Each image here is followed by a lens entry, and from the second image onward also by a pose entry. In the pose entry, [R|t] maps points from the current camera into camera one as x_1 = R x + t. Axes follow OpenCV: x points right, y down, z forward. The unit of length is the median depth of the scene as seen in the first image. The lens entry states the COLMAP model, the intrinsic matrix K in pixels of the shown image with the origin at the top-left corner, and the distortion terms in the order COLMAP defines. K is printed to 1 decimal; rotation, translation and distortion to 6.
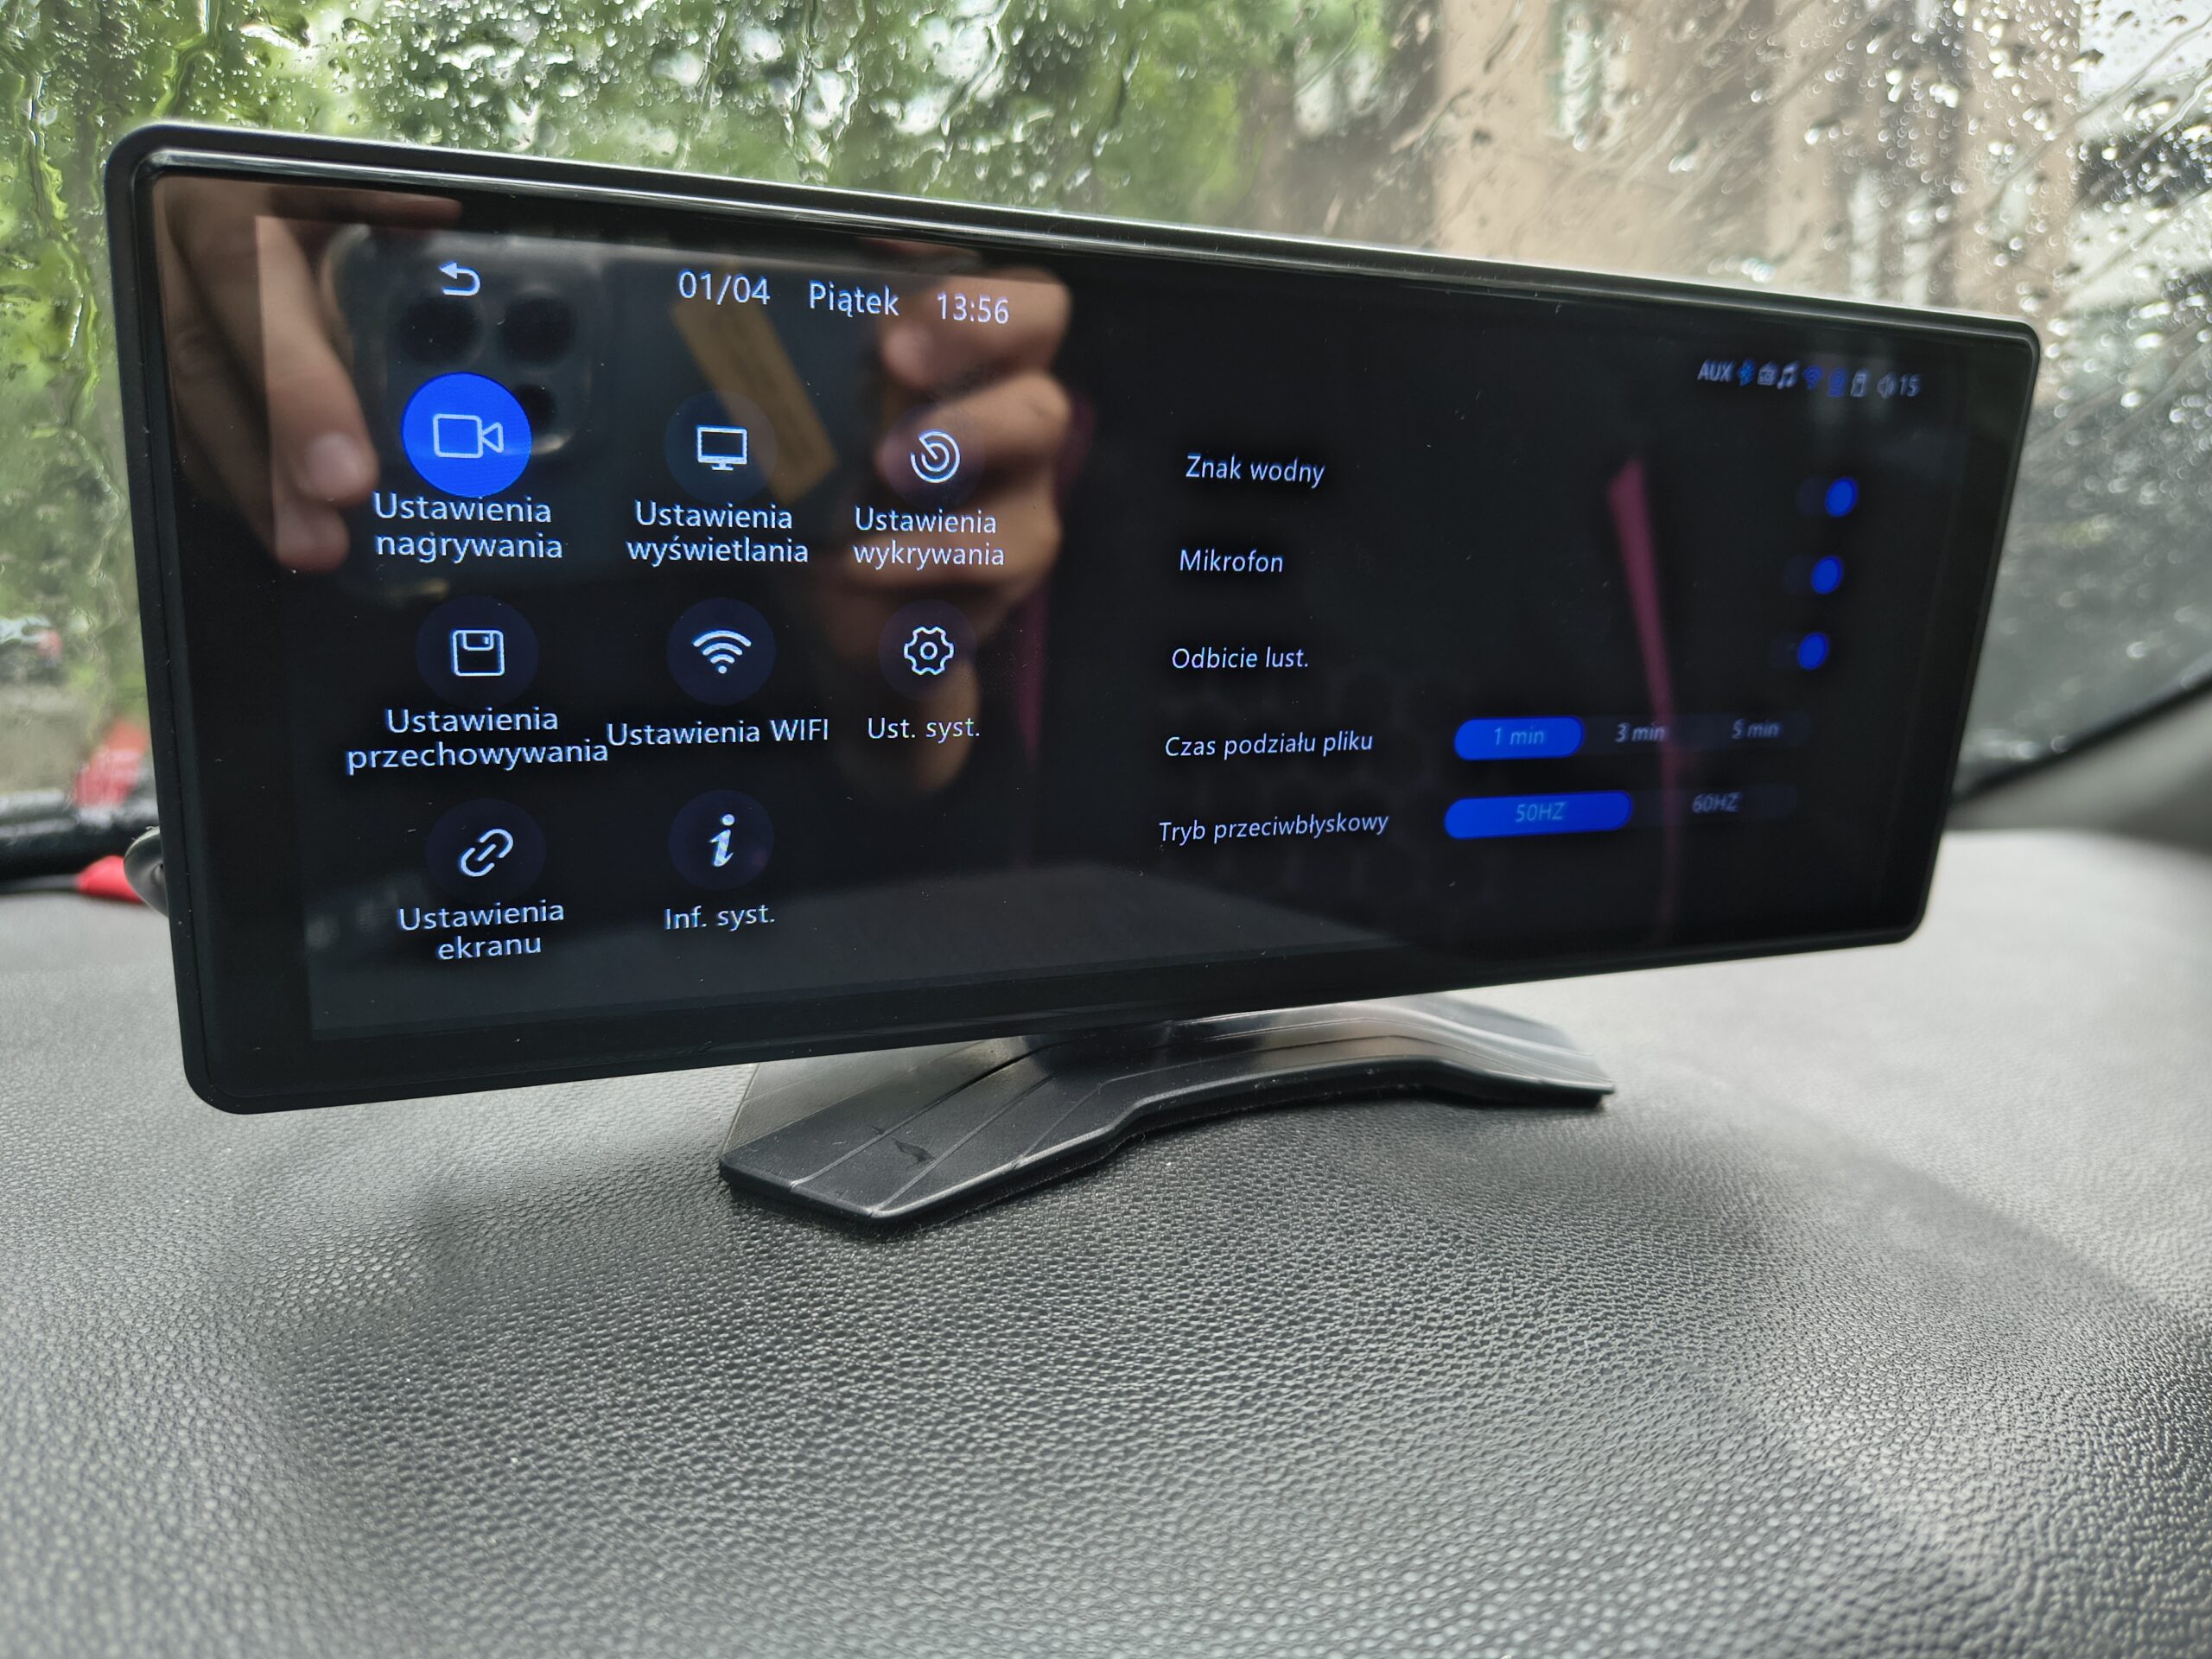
lens RADIAL K [[1602.7, 0, 1117.7], [0, 1602.7, 831.6], [0, 0, 1]] dist [0.006301, -0.031190]
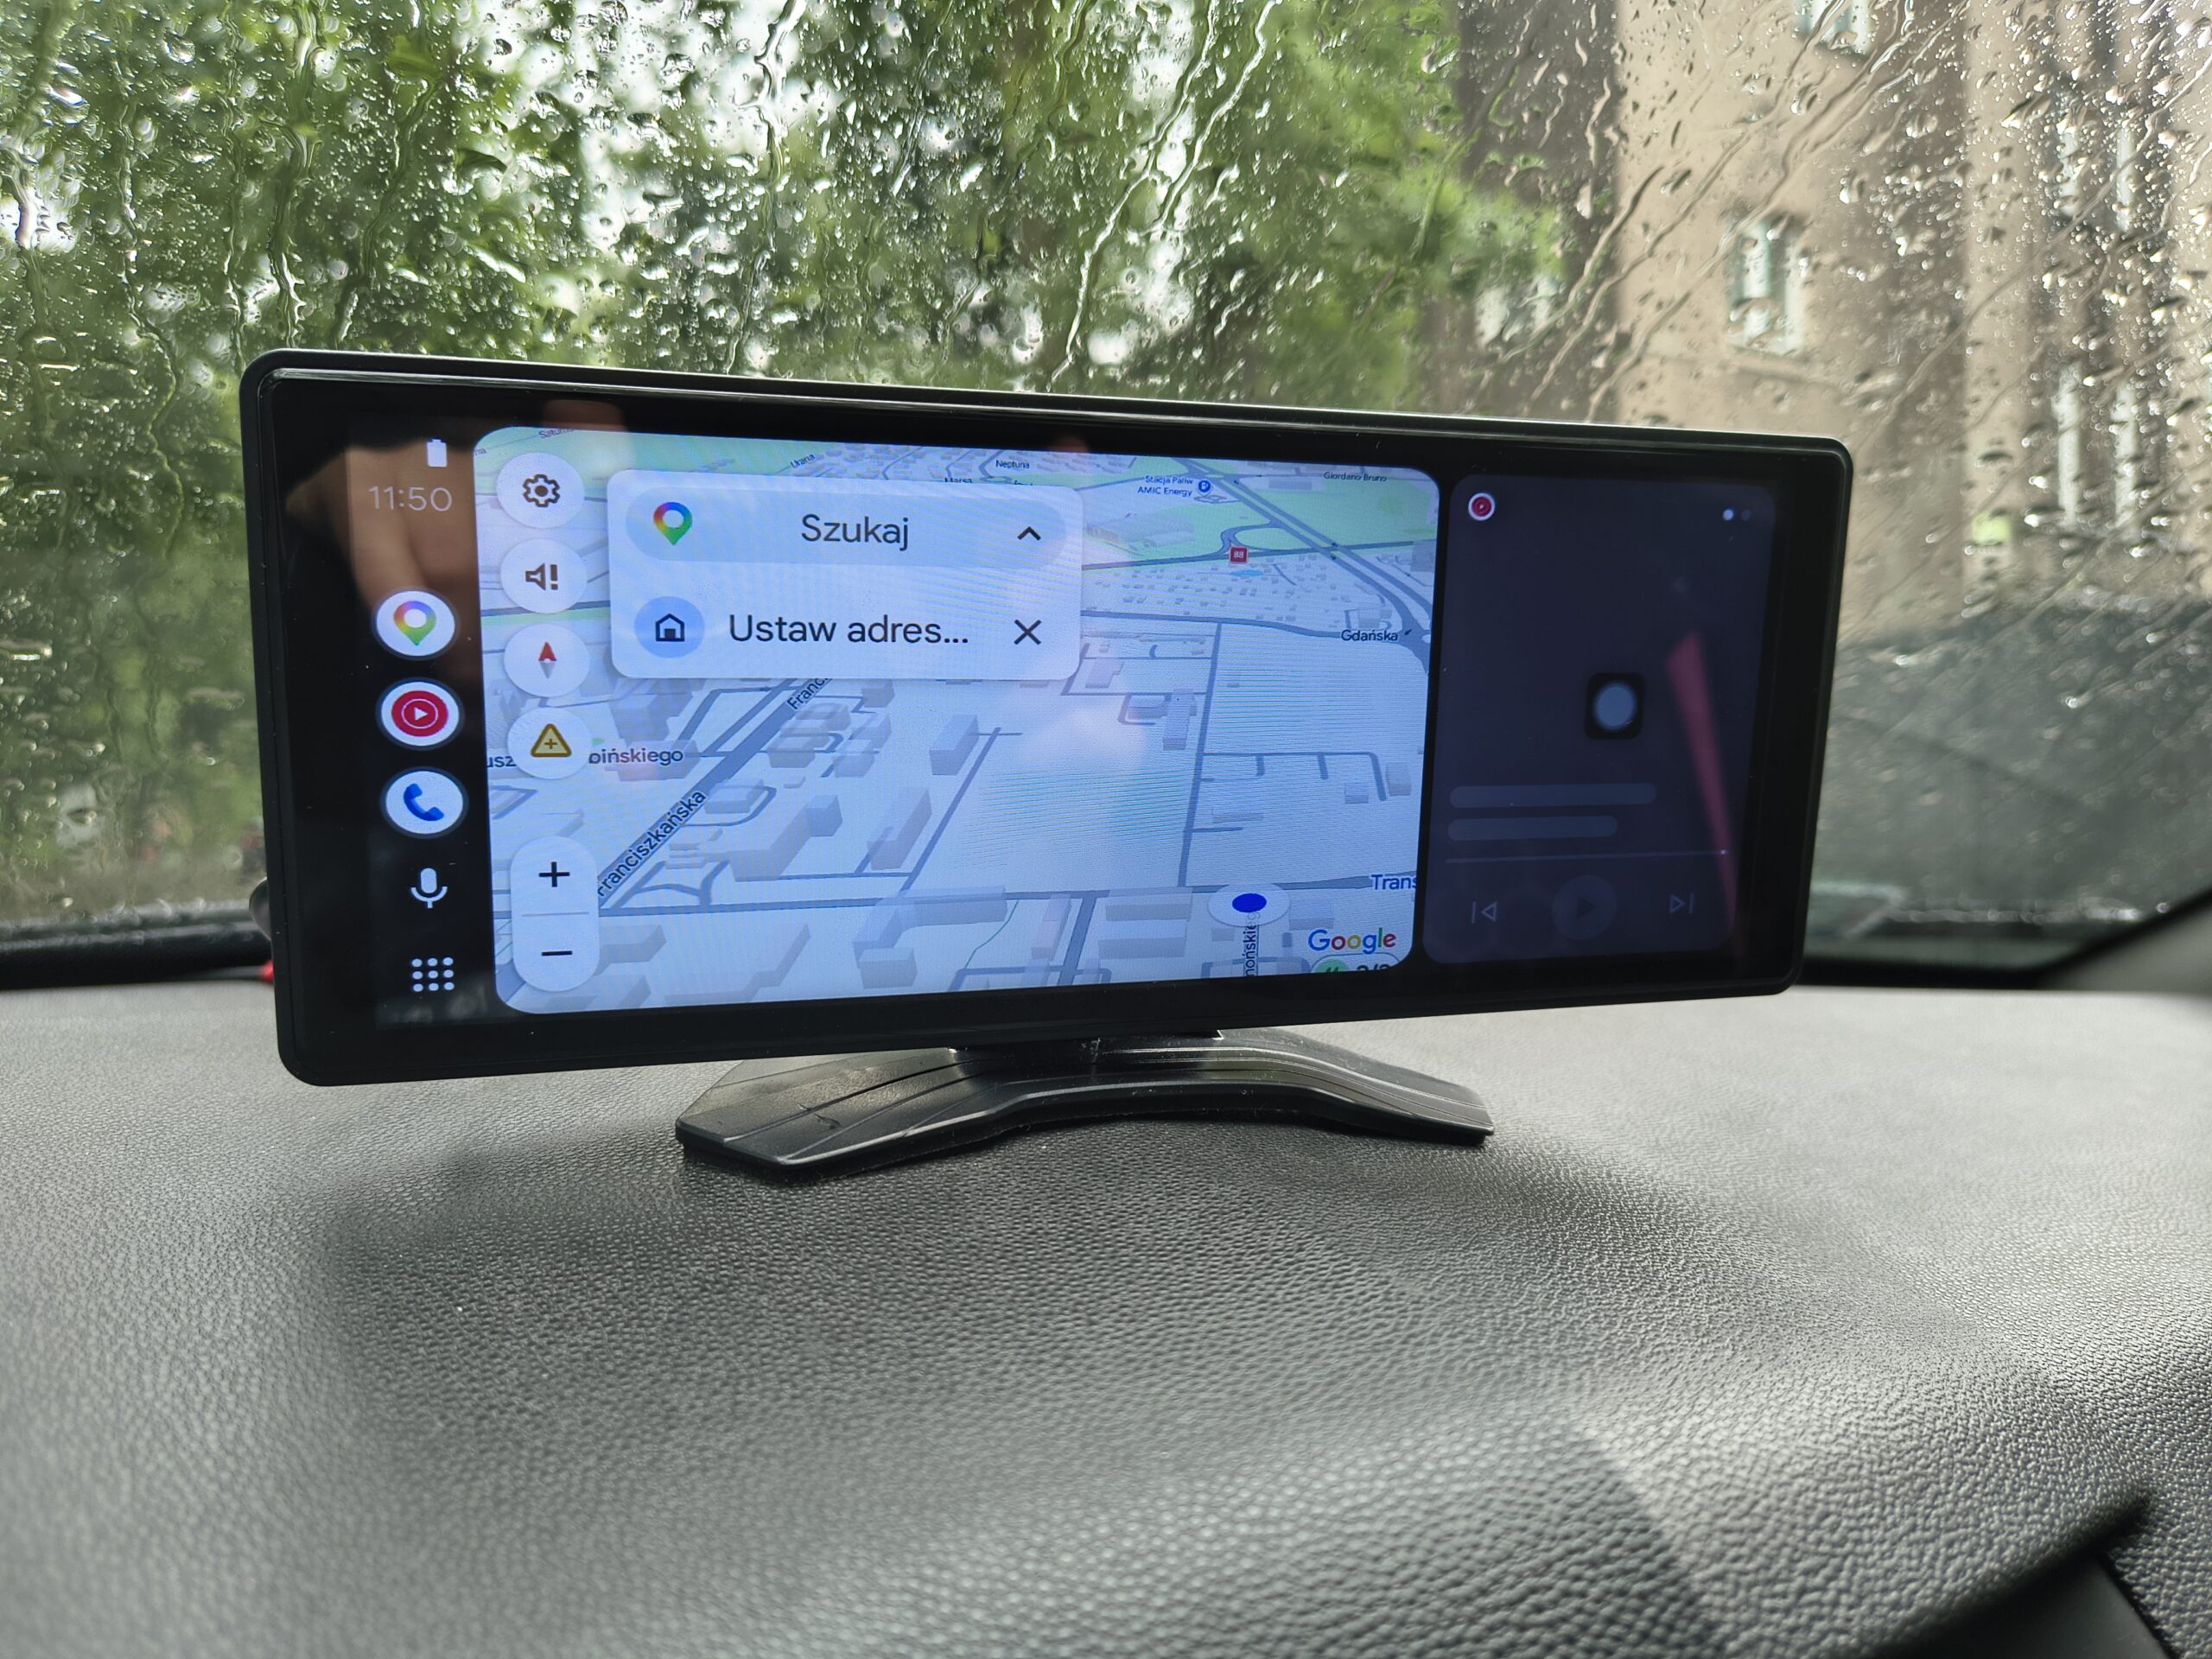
lens RADIAL K [[1602.7, 0, 1108.4], [0, 1602.7, 833.8], [0, 0, 1]] dist [0.006301, -0.031190]
pose [[0.992096, 0.004517, -0.125401, 0.271455], [-0.020135, 0.992133, -0.123557, 0.145907], [0.123857, 0.125106, 0.984382, -0.234017]]
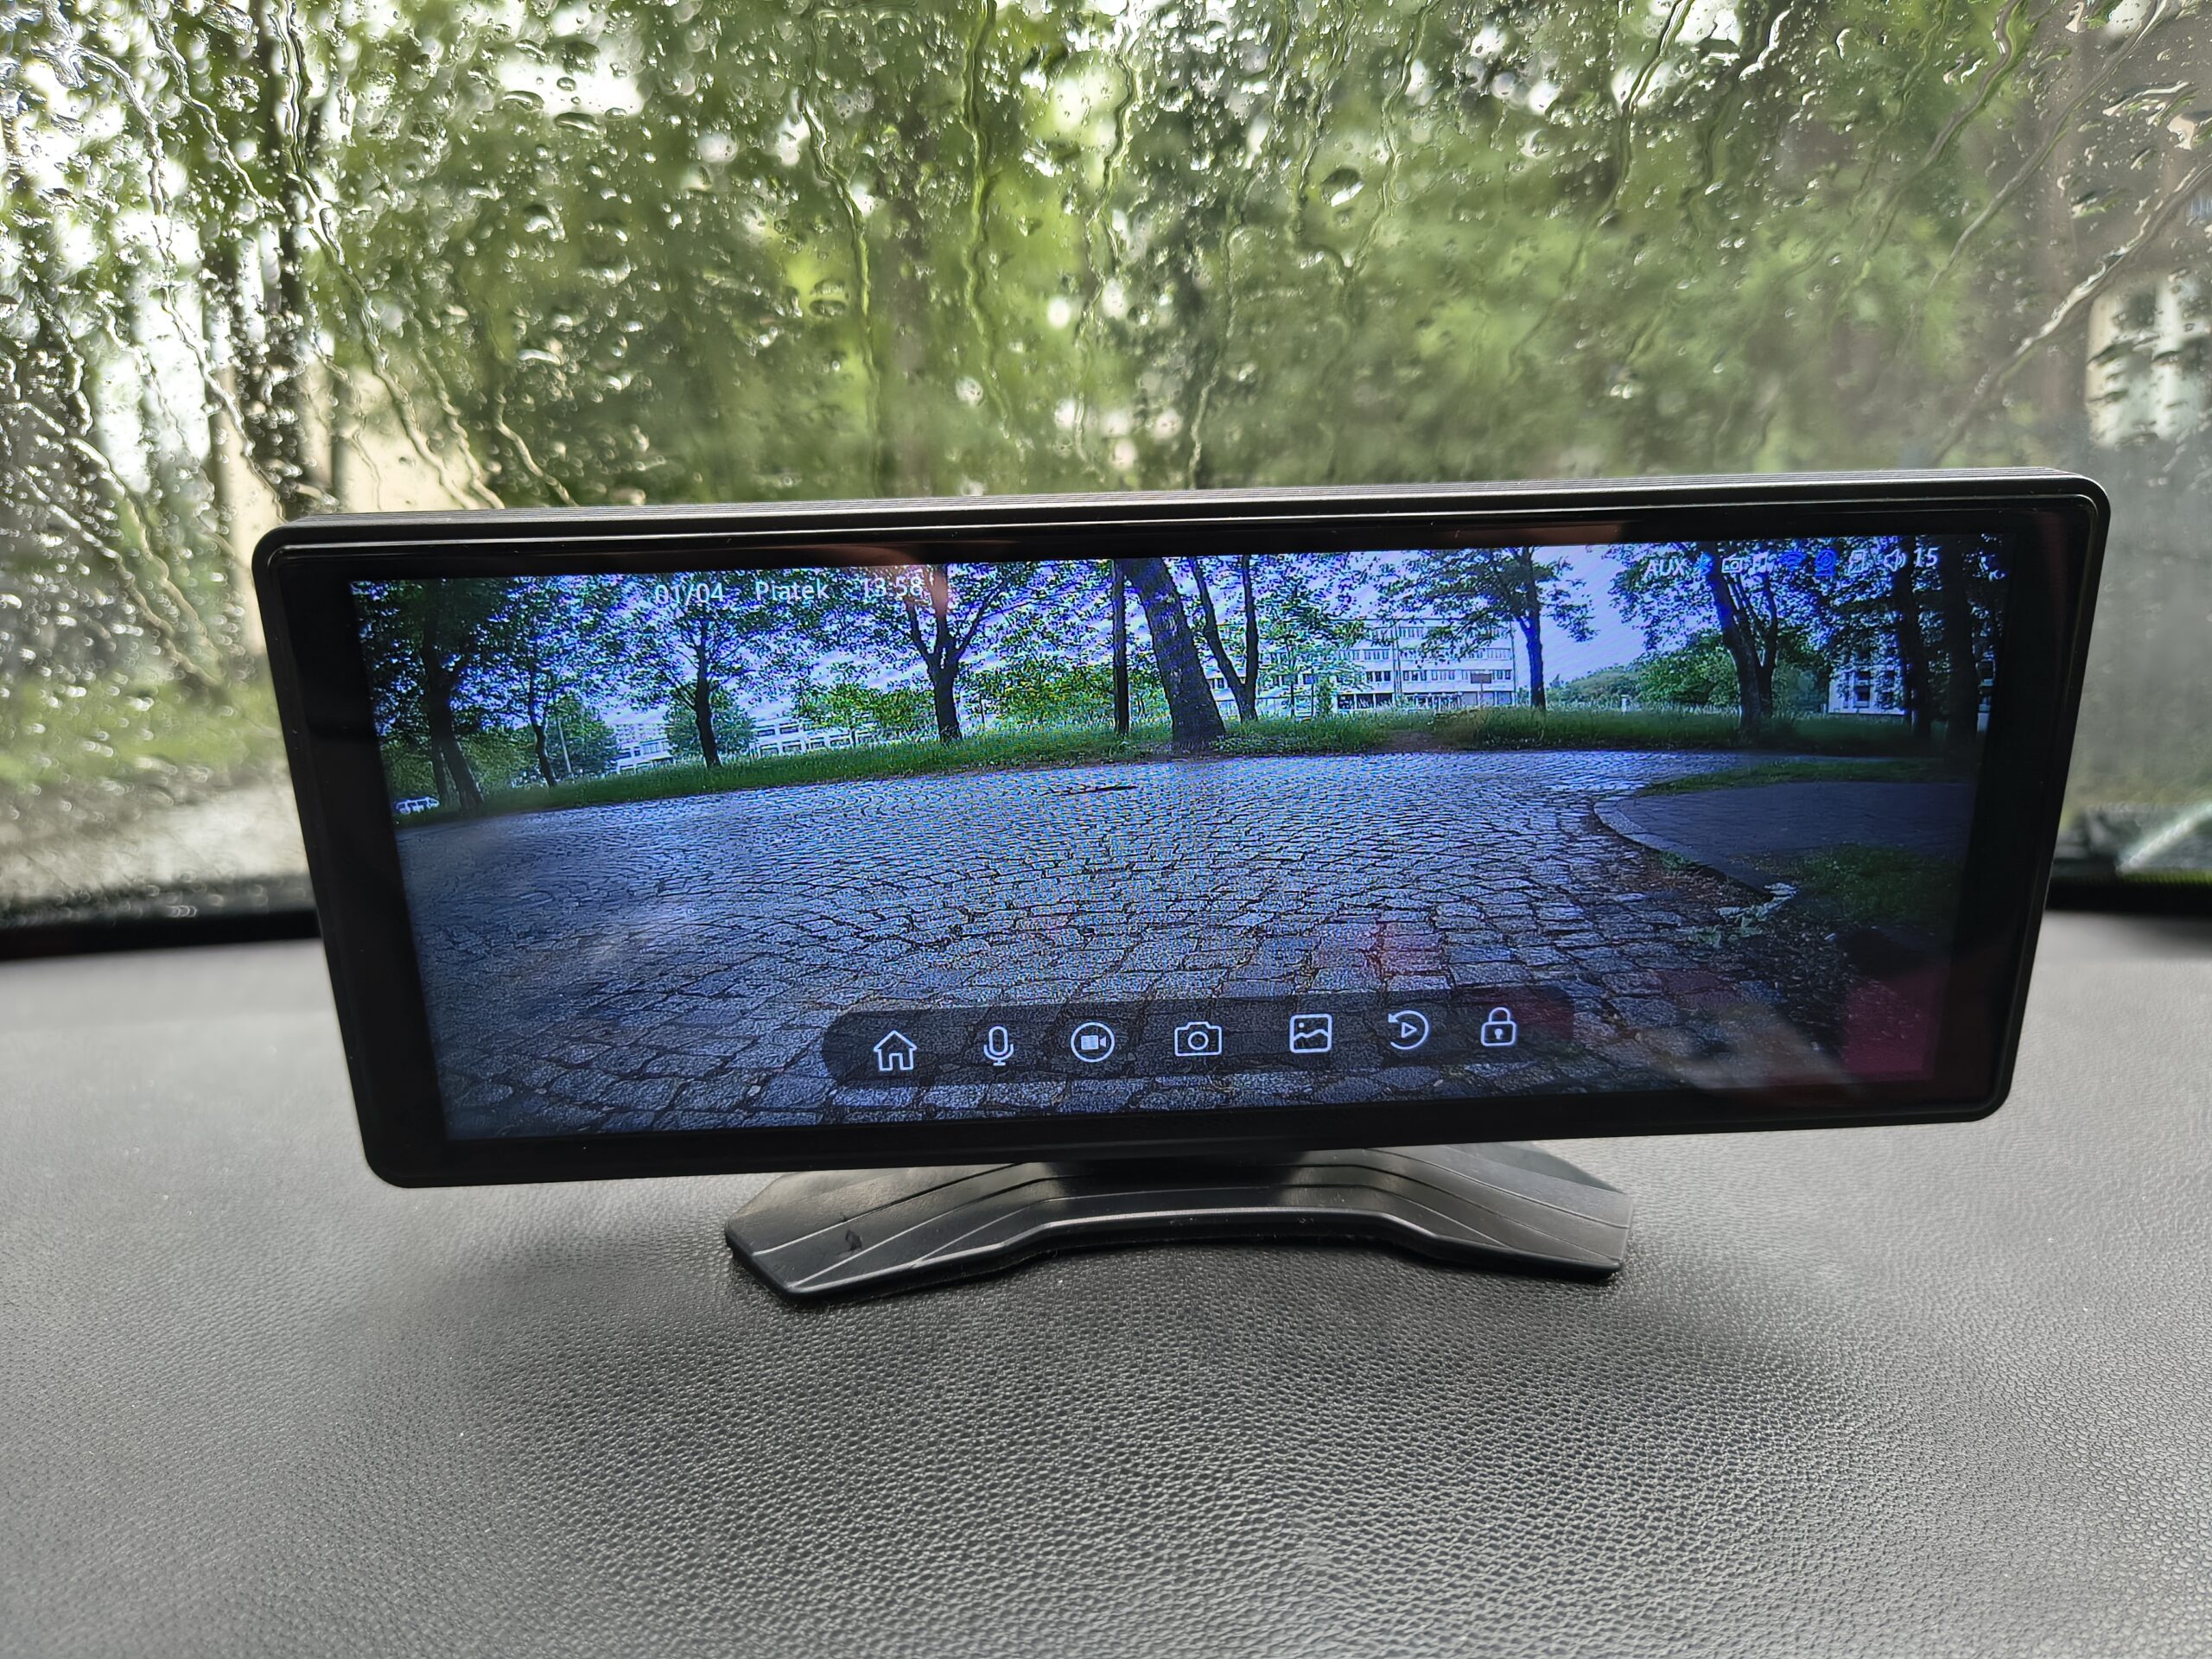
lens RADIAL K [[1602.7, 0, 1102.6], [0, 1602.7, 830.5], [0, 0, 1]] dist [0.006301, -0.031190]
pose [[0.900768, 0.038973, -0.432547, 0.655991], [-0.036485, 0.999235, 0.014053, -0.164432], [0.432764, 0.003123, 0.901502, -0.042953]]
